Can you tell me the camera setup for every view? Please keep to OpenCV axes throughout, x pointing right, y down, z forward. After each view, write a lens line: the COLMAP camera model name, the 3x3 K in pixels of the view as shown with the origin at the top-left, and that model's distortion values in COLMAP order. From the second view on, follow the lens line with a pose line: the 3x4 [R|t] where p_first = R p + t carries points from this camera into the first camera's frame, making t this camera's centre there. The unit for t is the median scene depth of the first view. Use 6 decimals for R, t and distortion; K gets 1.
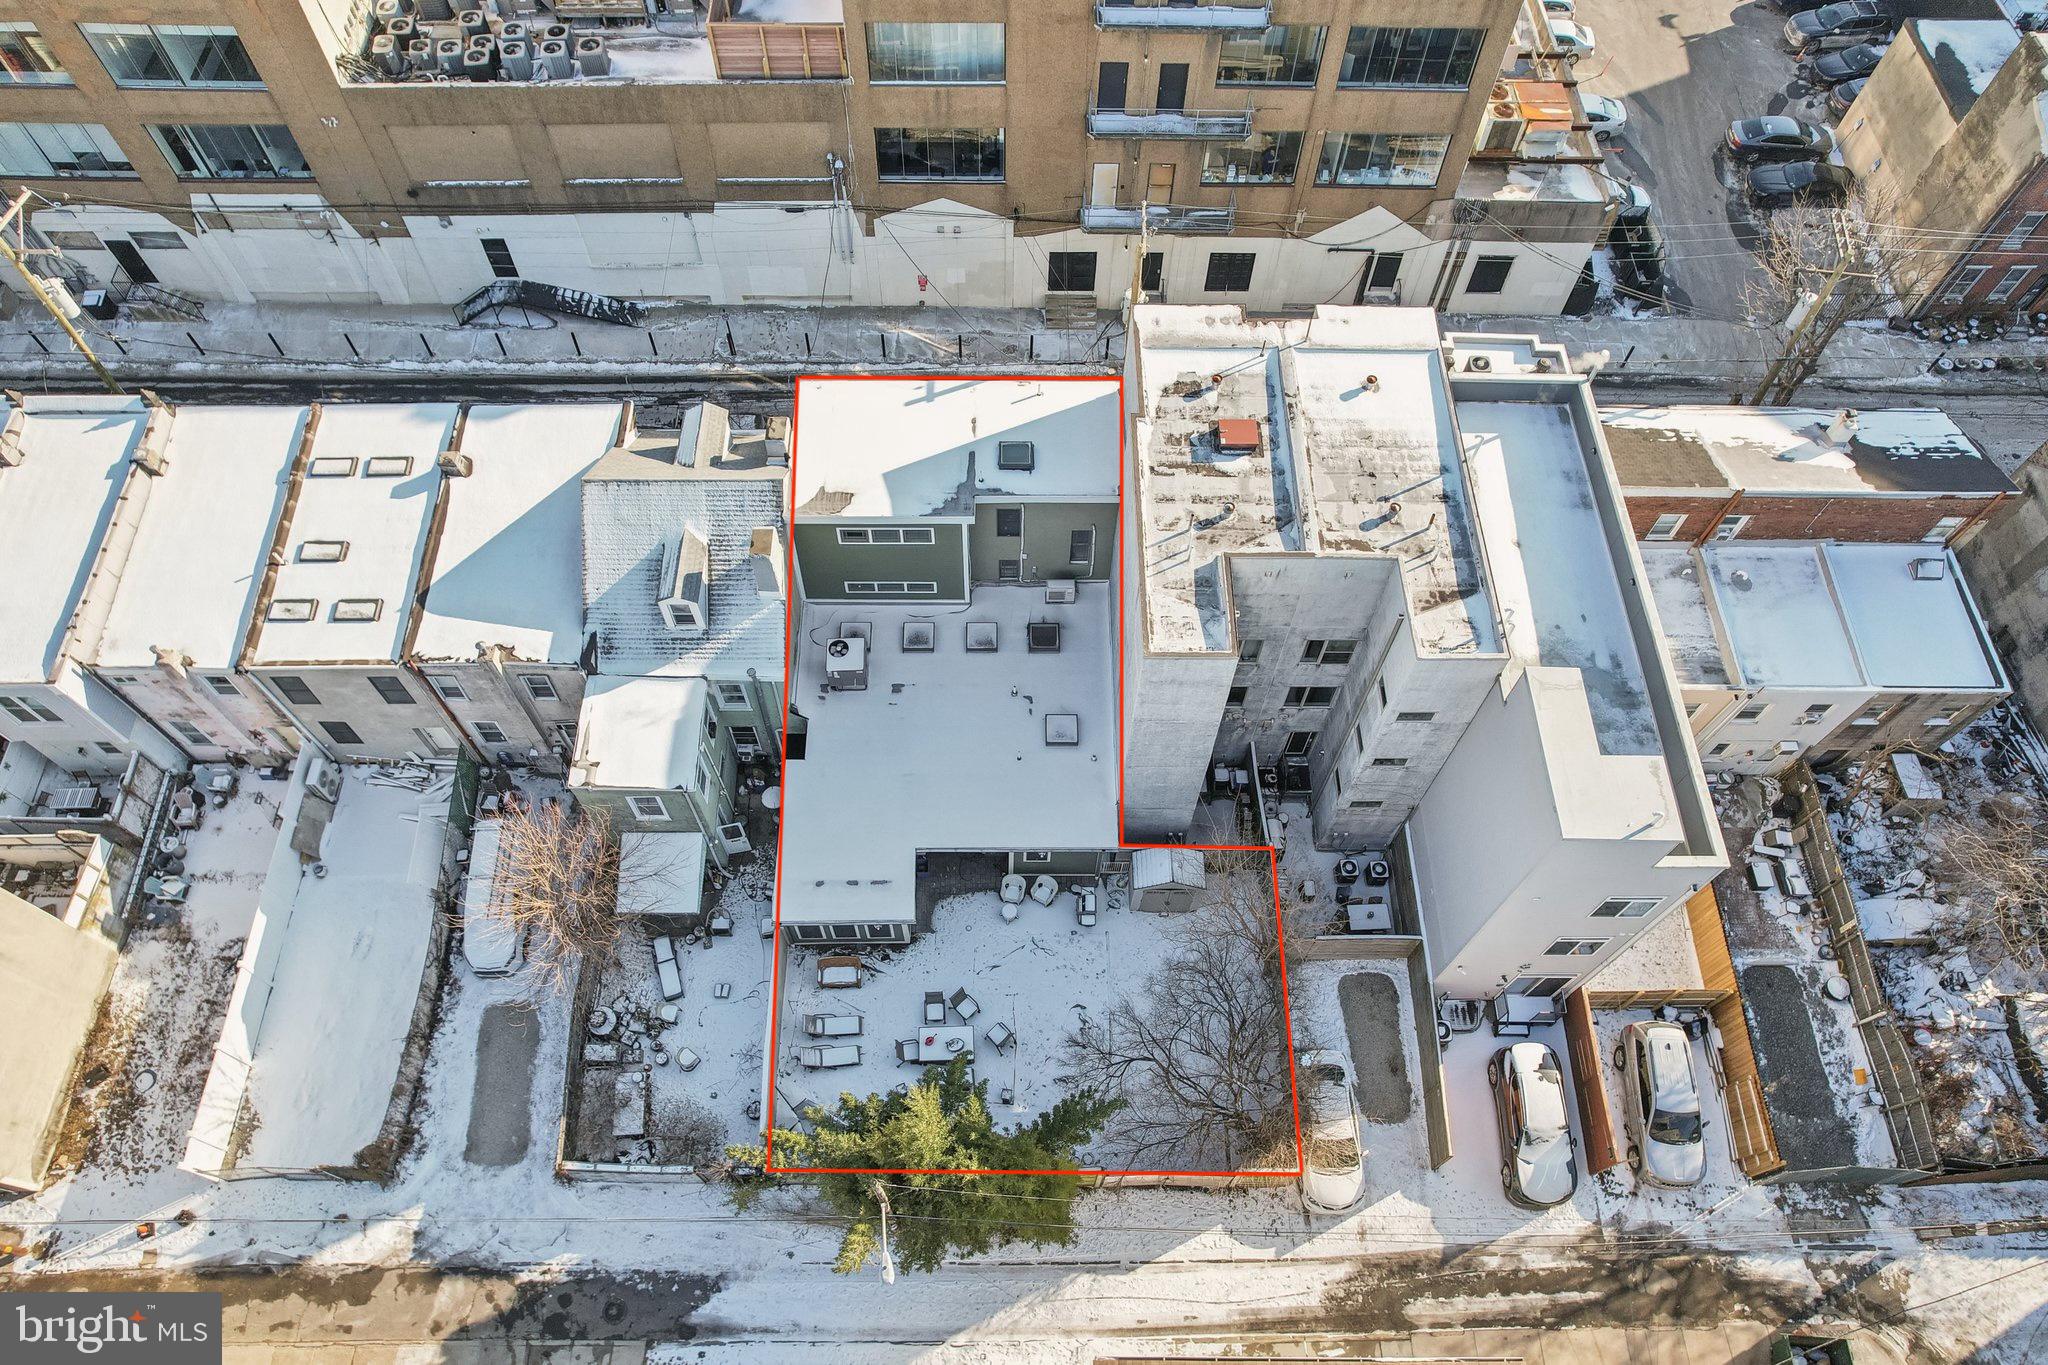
lens RADIAL K [[1343.9, 0, 1034.8], [0, 1343.9, 689.9], [0, 0, 1]] dist [-0.075286, 0.064328]
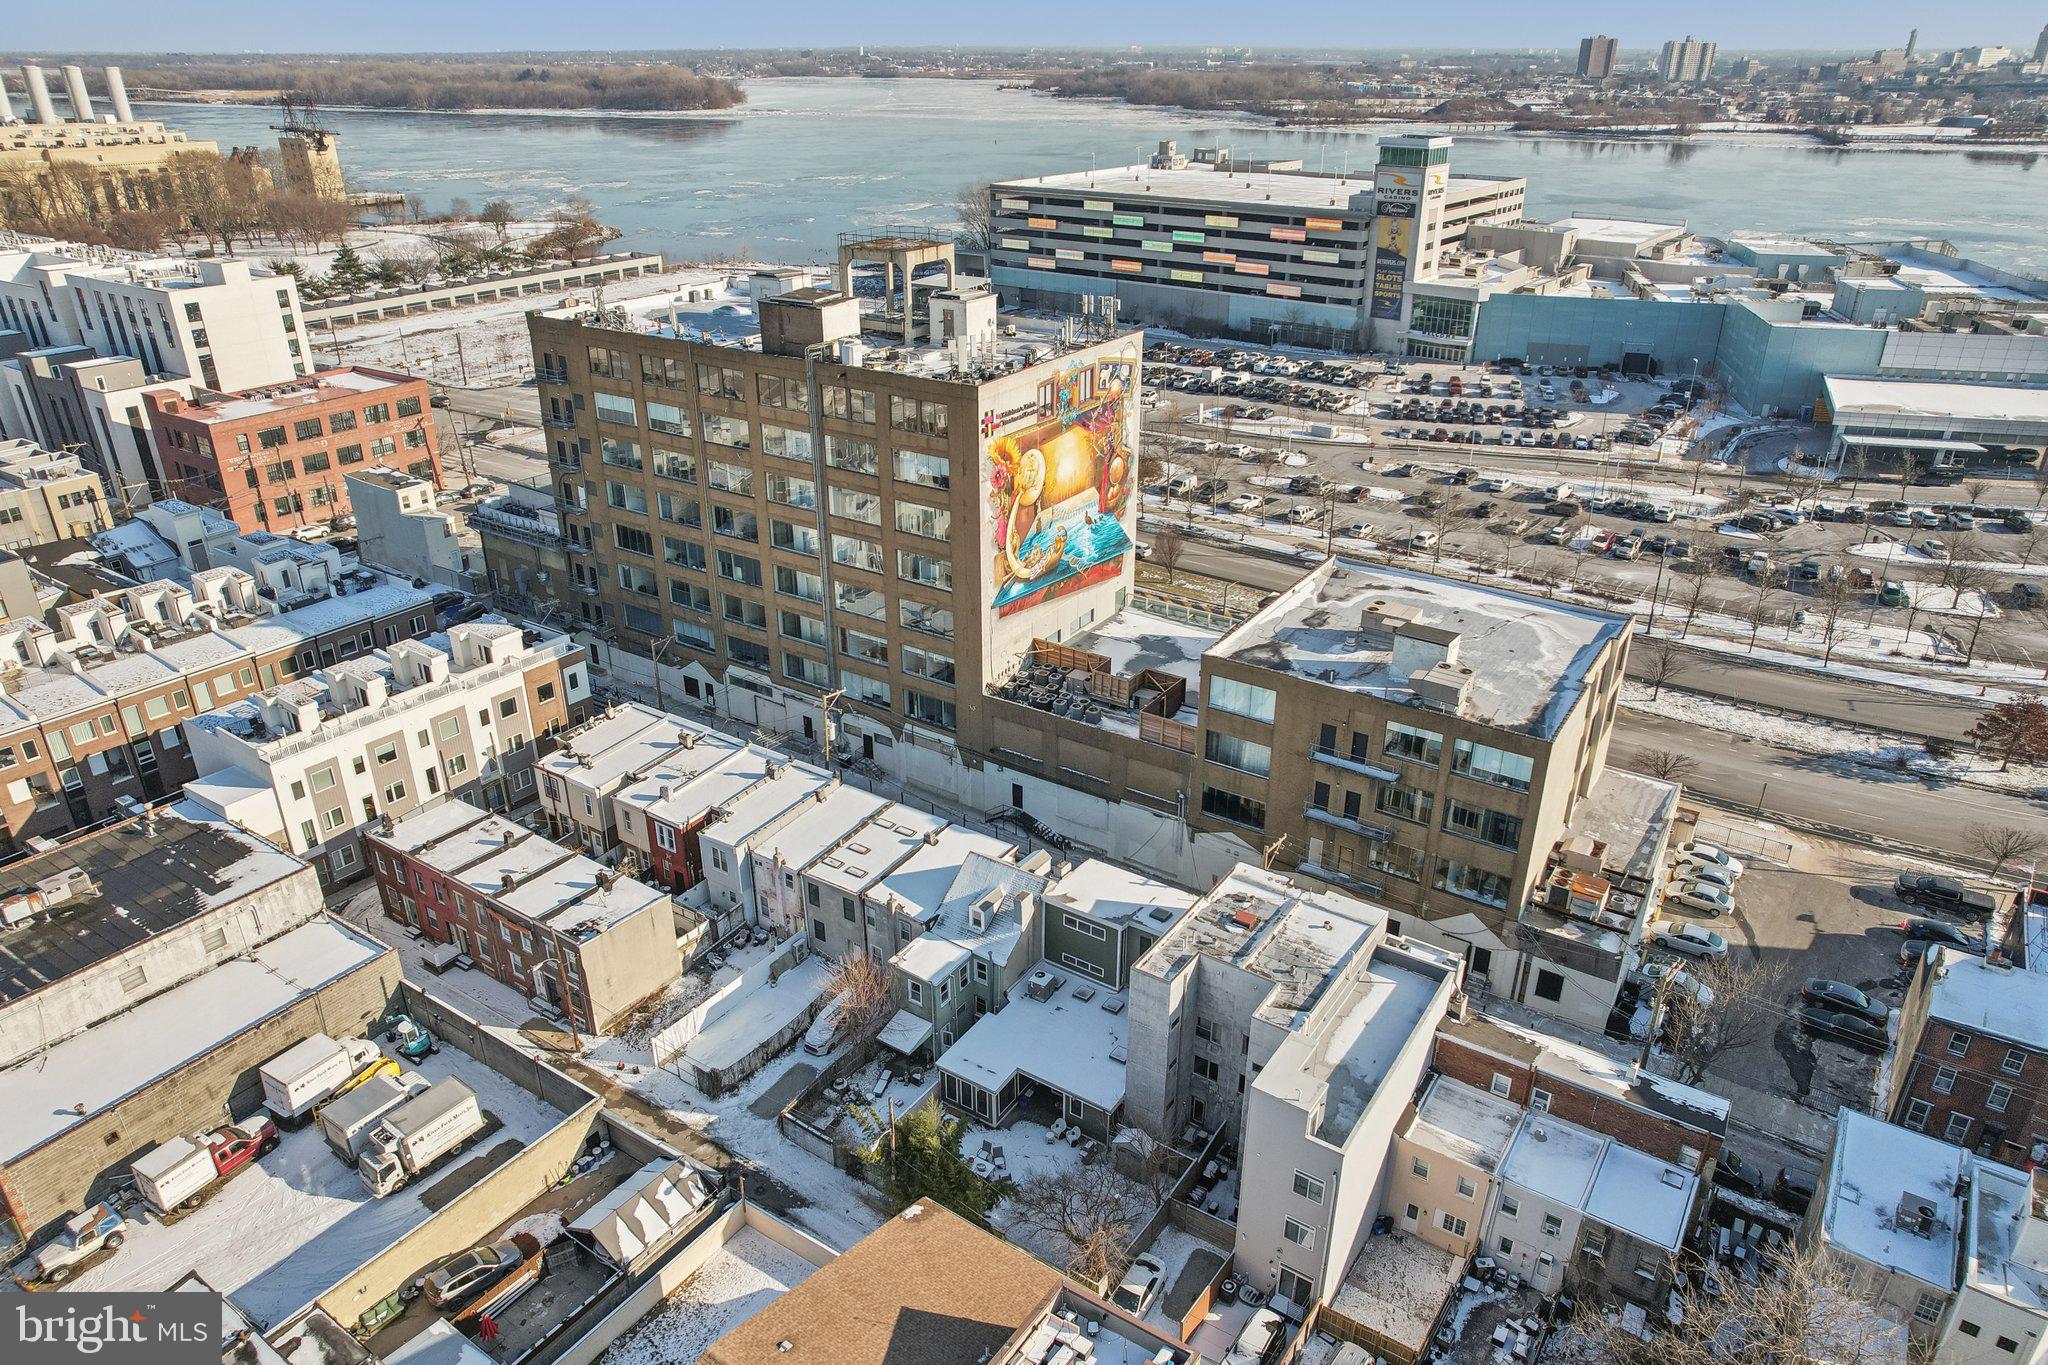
lens RADIAL K [[1343.9, 0, 1034.8], [0, 1343.9, 689.9], [0, 0, 1]] dist [-0.075286, 0.064328]
pose [[0.826809, 0.230854, -0.512926, 0.724017], [-0.481082, 0.762740, -0.432190, 0.481677], [0.291456, 0.604098, 0.741700, -0.659980]]
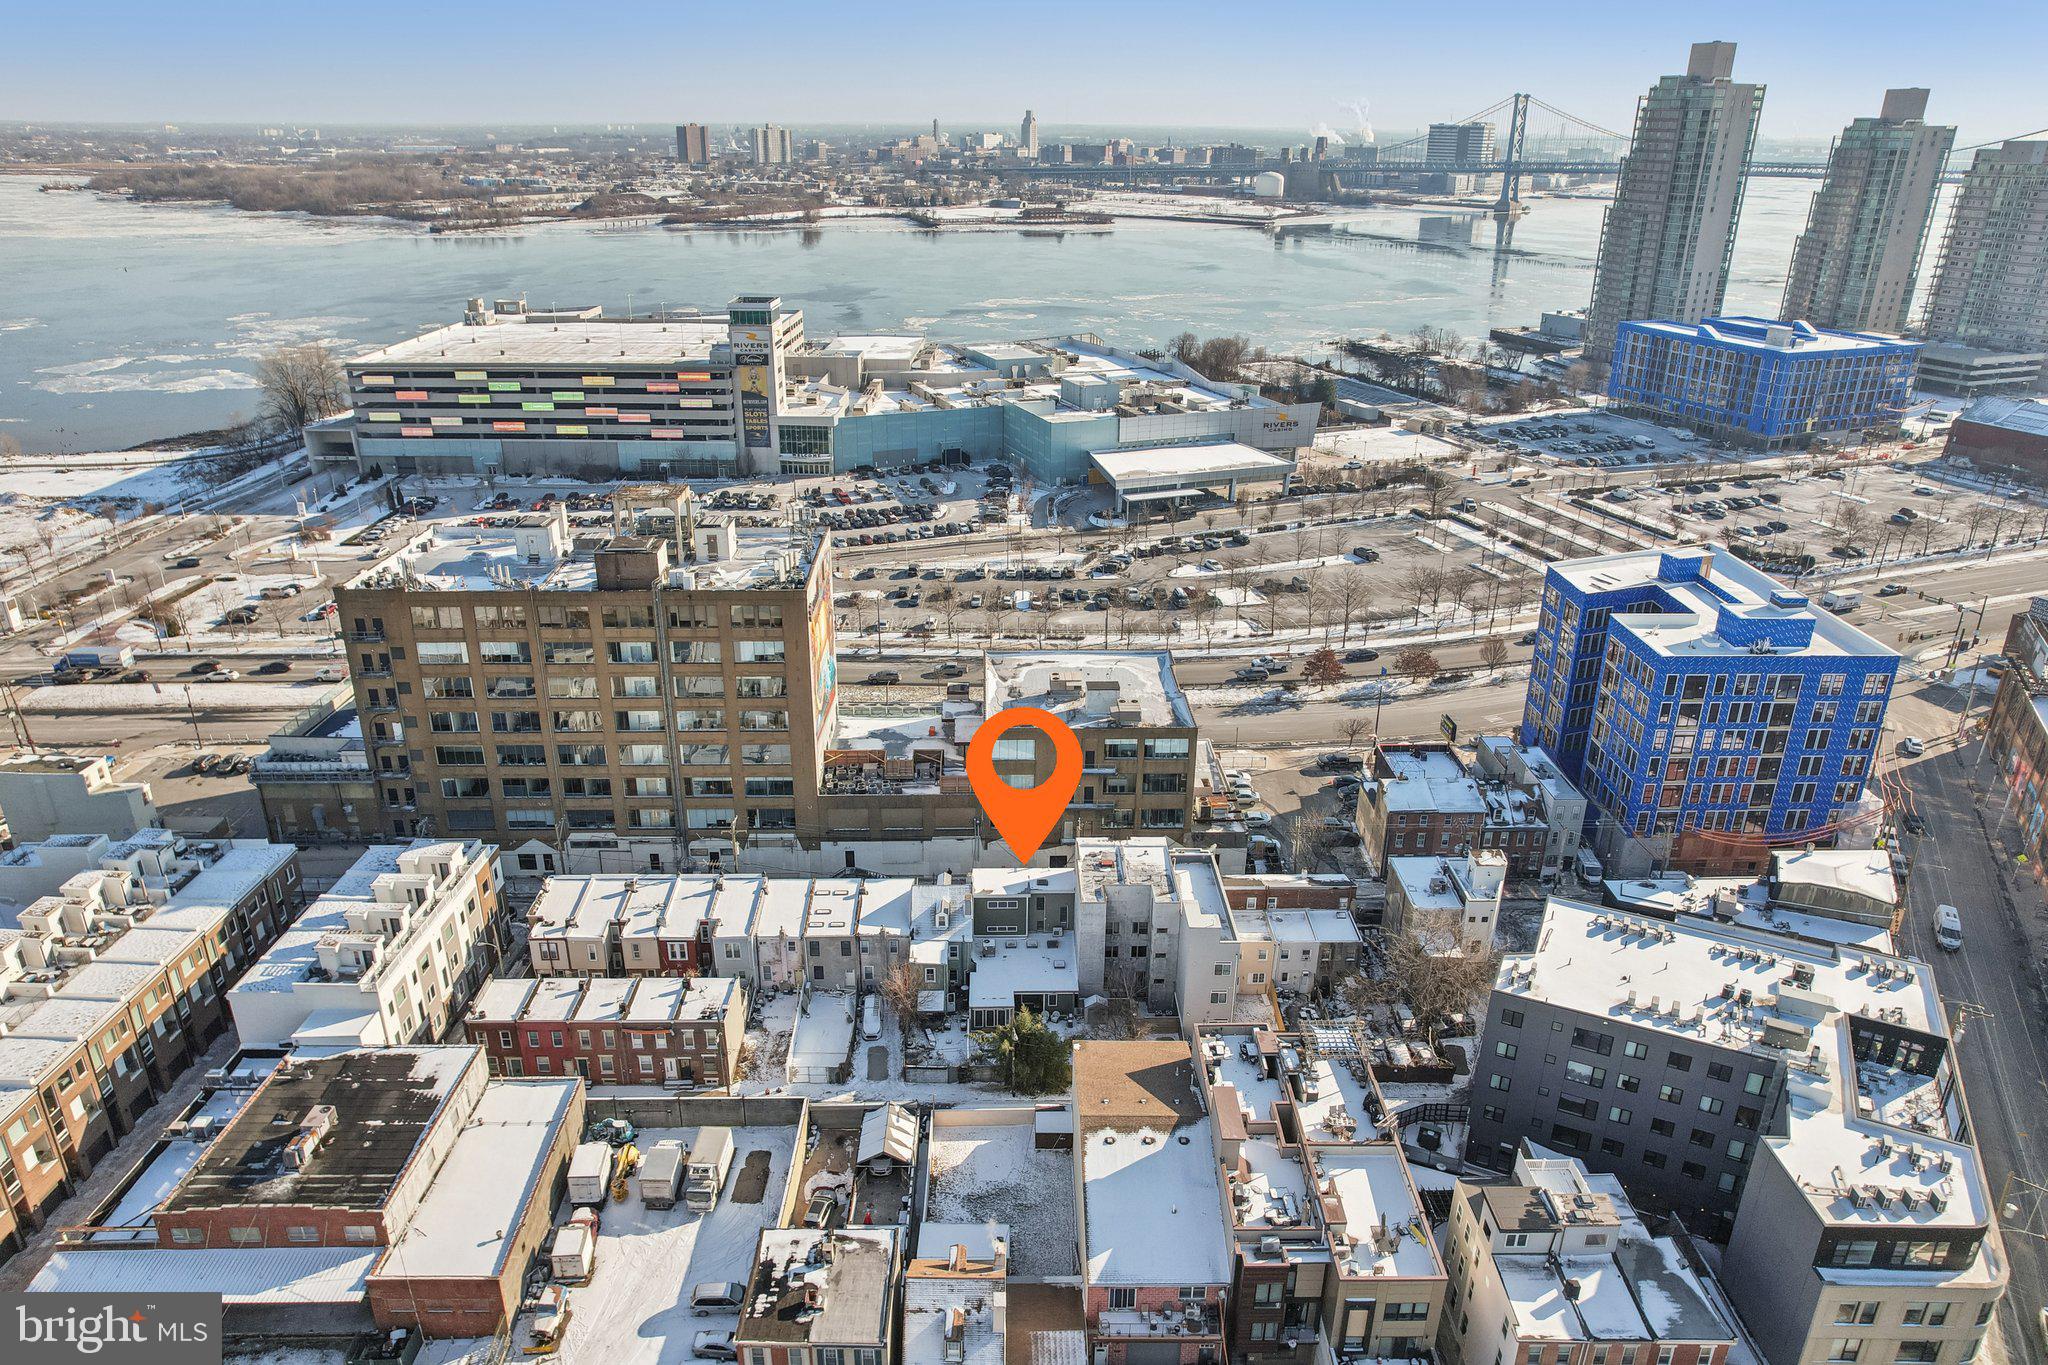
lens RADIAL K [[1343.9, 0, 1034.8], [0, 1343.9, 689.9], [0, 0, 1]] dist [-0.075286, 0.064328]
pose [[0.999731, -0.013237, 0.019063, -0.084759], [0.022063, 0.796919, -0.603683, 1.357895], [-0.007201, 0.603941, 0.796997, -1.797221]]
